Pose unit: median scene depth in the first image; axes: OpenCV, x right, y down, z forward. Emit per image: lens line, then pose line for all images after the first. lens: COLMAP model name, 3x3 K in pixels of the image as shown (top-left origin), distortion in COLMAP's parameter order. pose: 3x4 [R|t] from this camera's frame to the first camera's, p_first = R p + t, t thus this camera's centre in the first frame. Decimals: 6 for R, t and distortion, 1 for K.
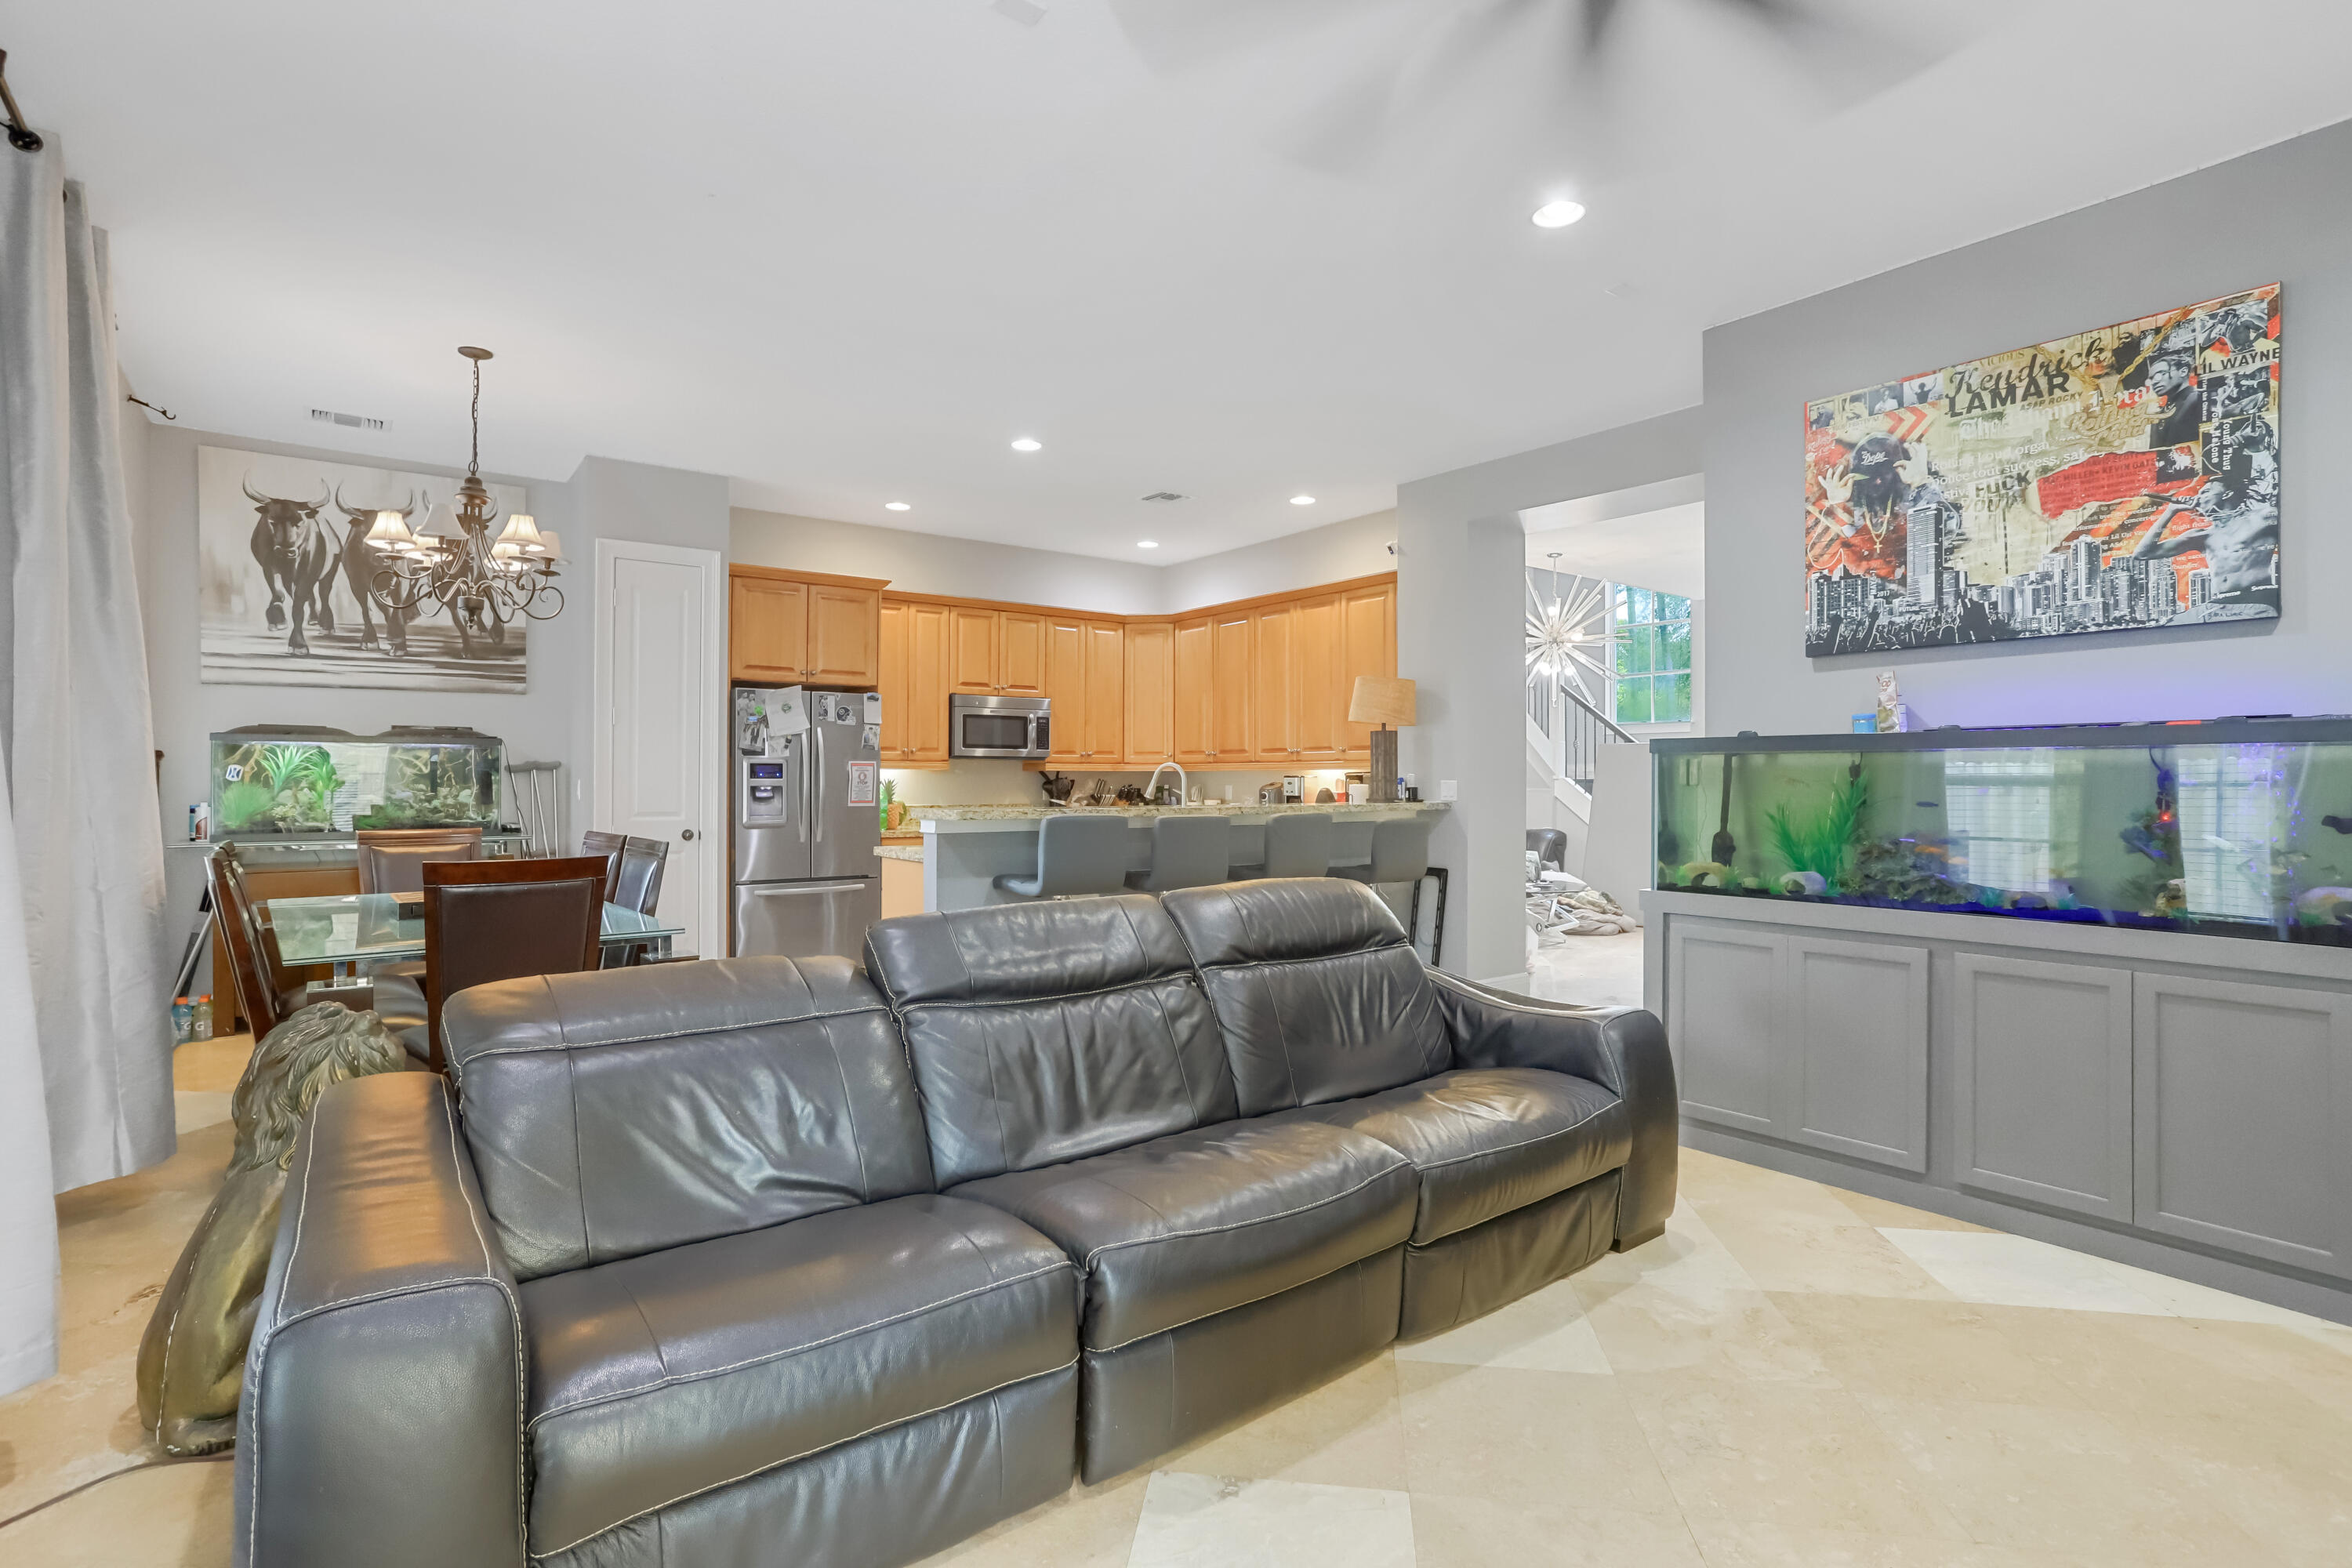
lens RADIAL K [[1107.5, 0, 1169.3], [0, 1107.5, 777.3], [0, 0, 1]] dist [-0.031002, 0.020029]
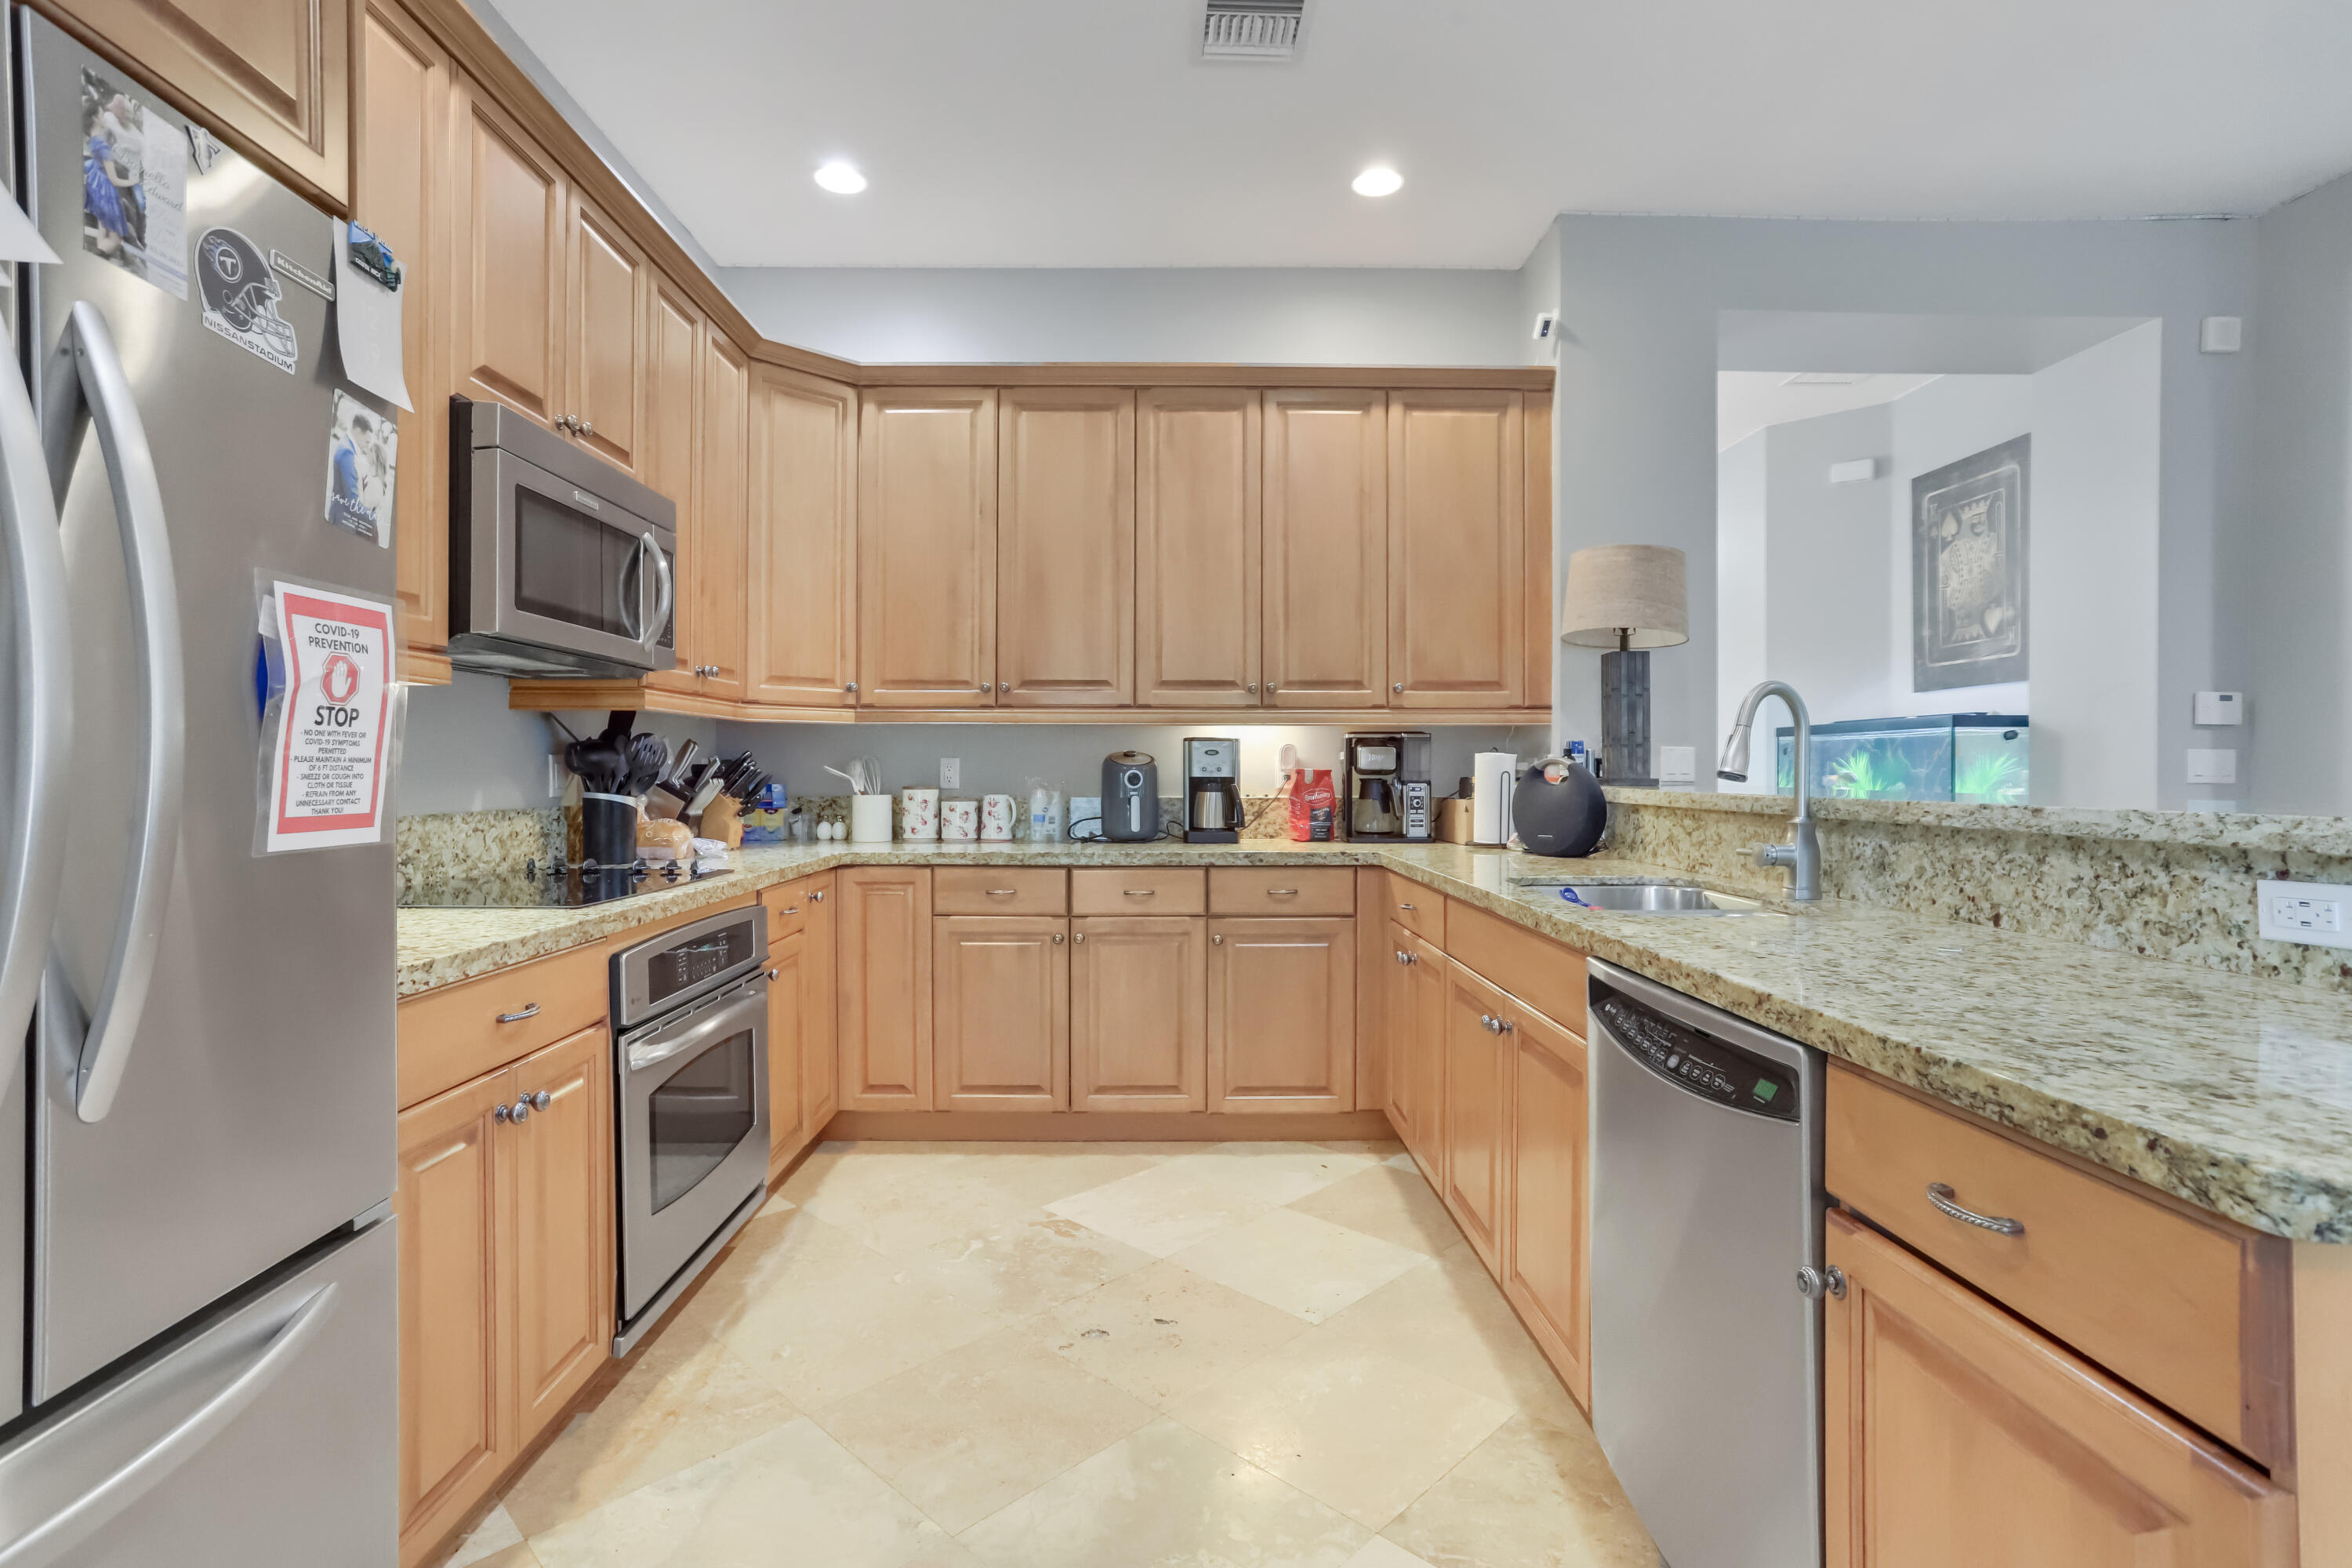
lens RADIAL K [[1107.5, 0, 1169.3], [0, 1107.5, 777.3], [0, 0, 1]] dist [-0.031002, 0.020029]
pose [[0.588861, -0.007015, 0.808204, -0.361987], [-0.003354, 0.999933, 0.011123, 0.012985], [-0.808227, -0.009261, 0.588798, 0.838000]]
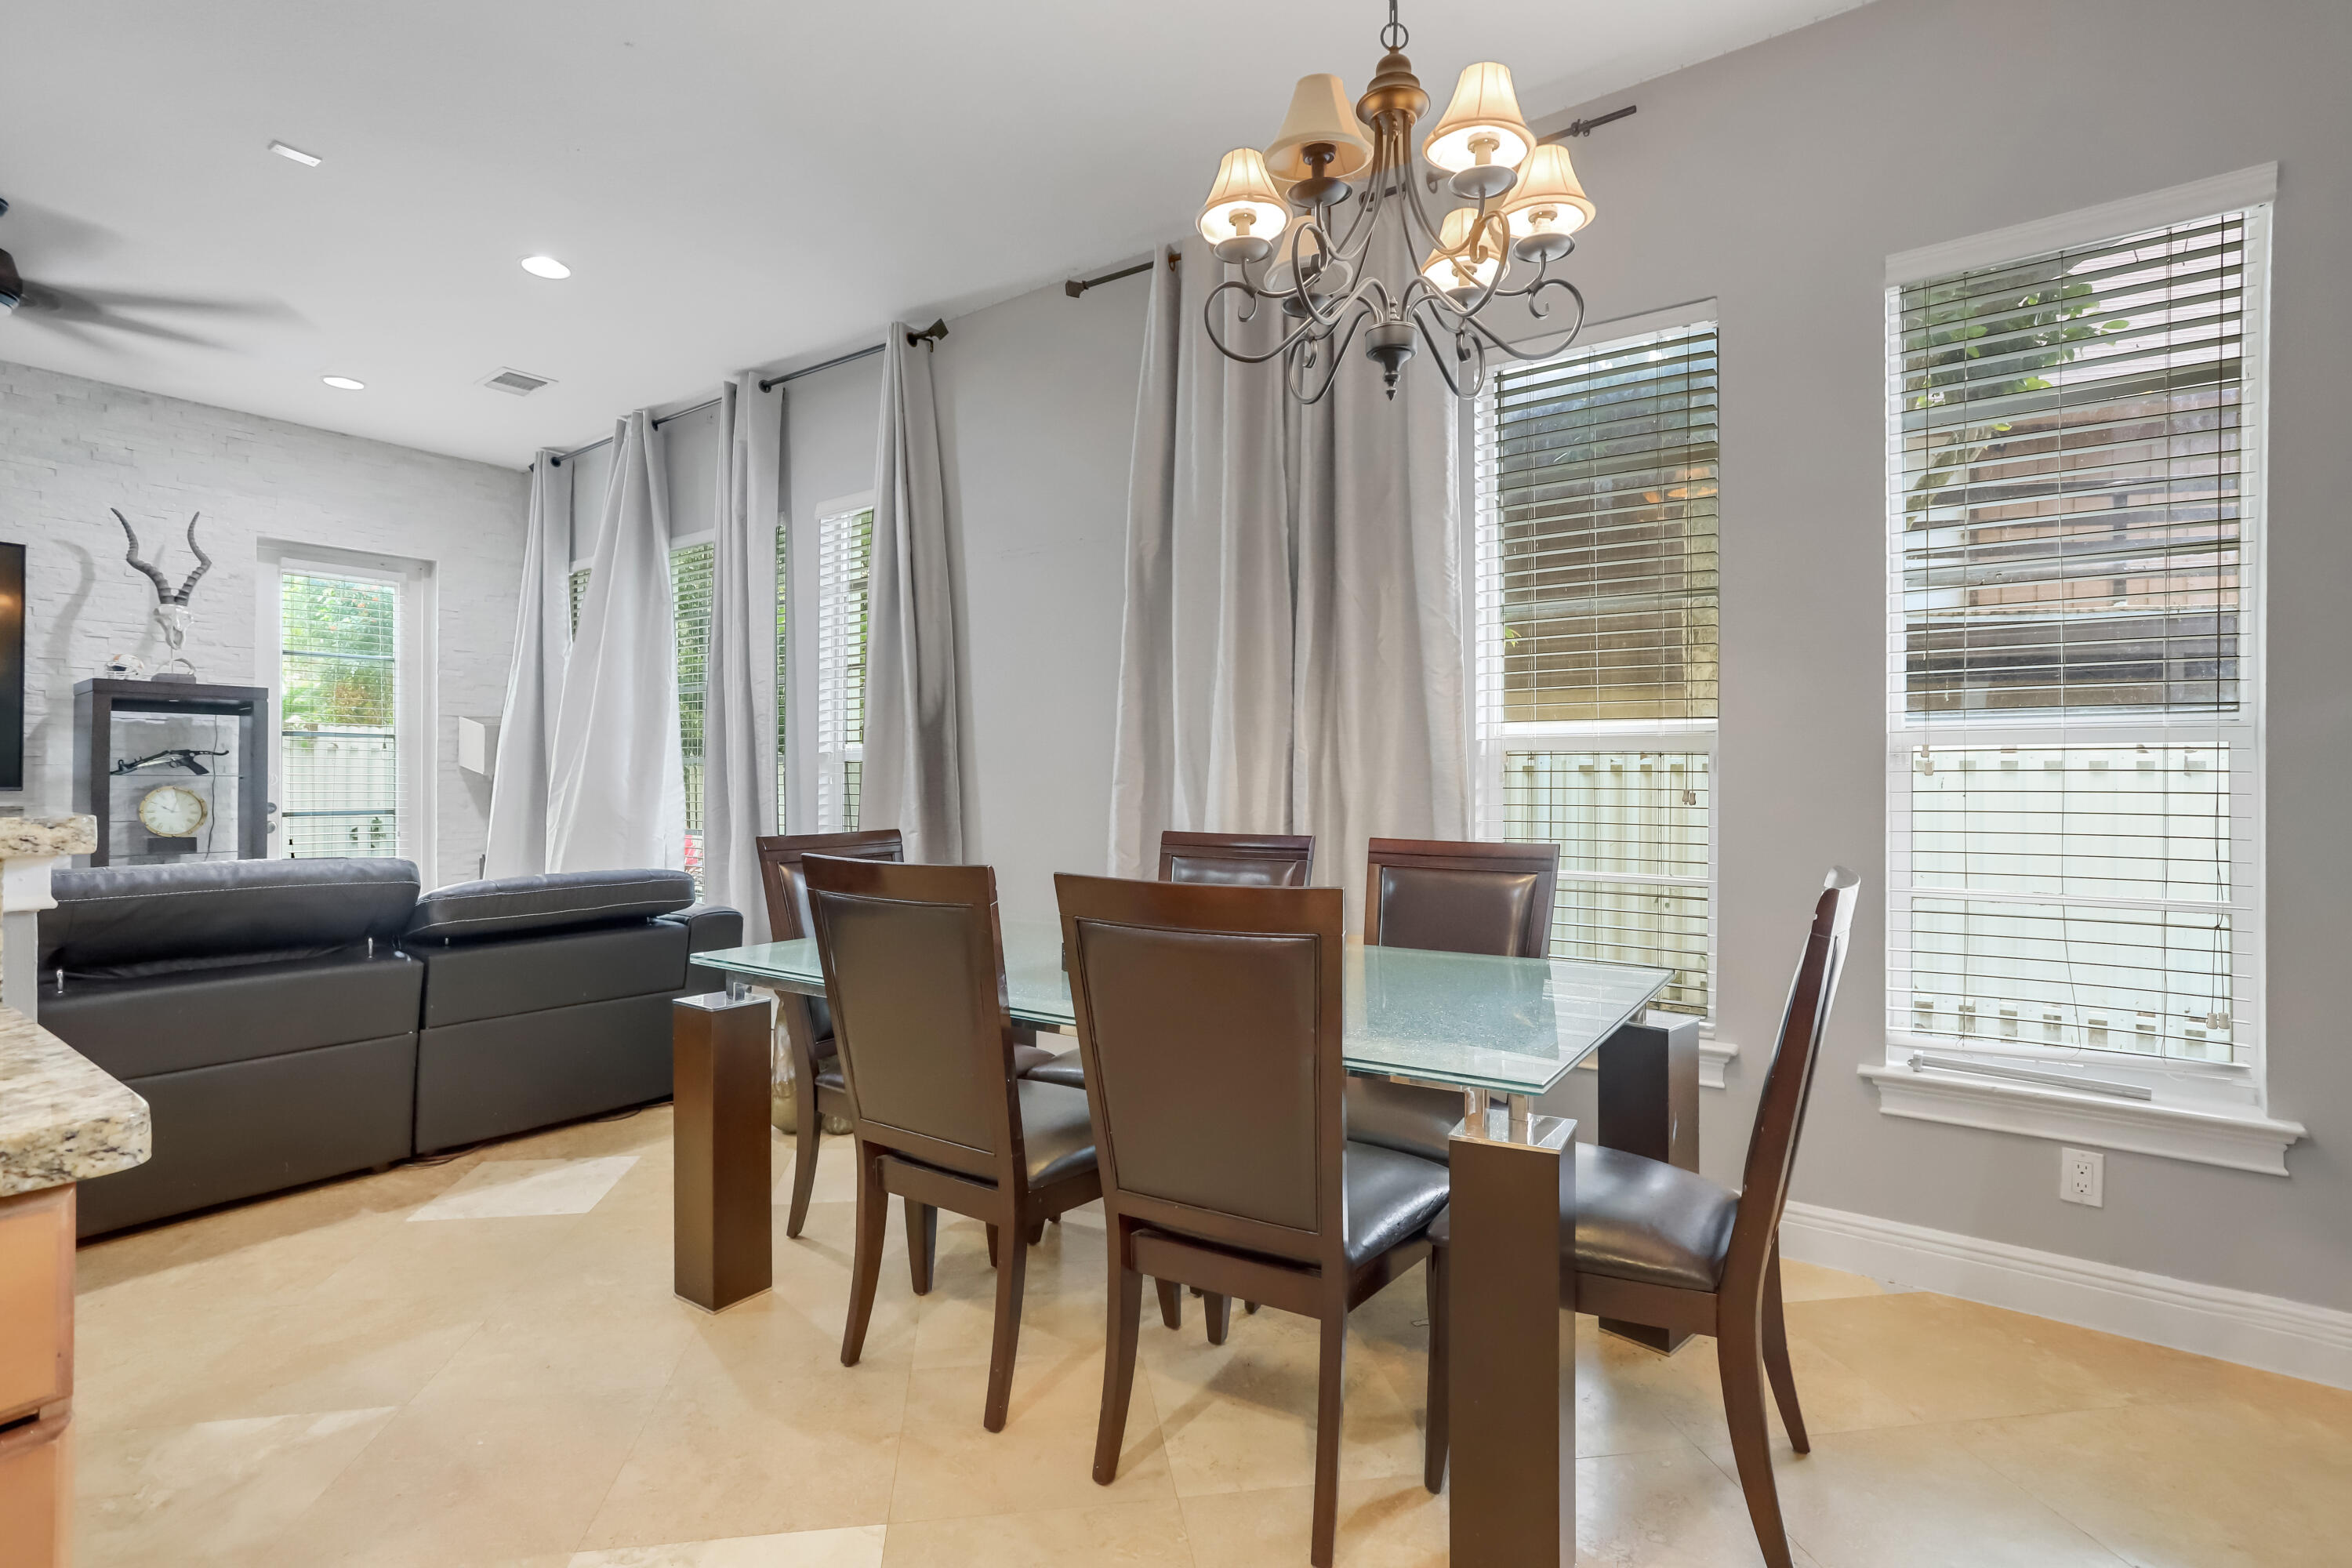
lens RADIAL K [[1107.5, 0, 1169.3], [0, 1107.5, 777.3], [0, 0, 1]] dist [-0.031002, 0.020029]
pose [[-0.957983, -0.005563, -0.286772, -0.290226], [-0.004247, 0.999977, -0.005210, 0.014201], [0.286795, -0.003774, -0.957985, 0.964721]]
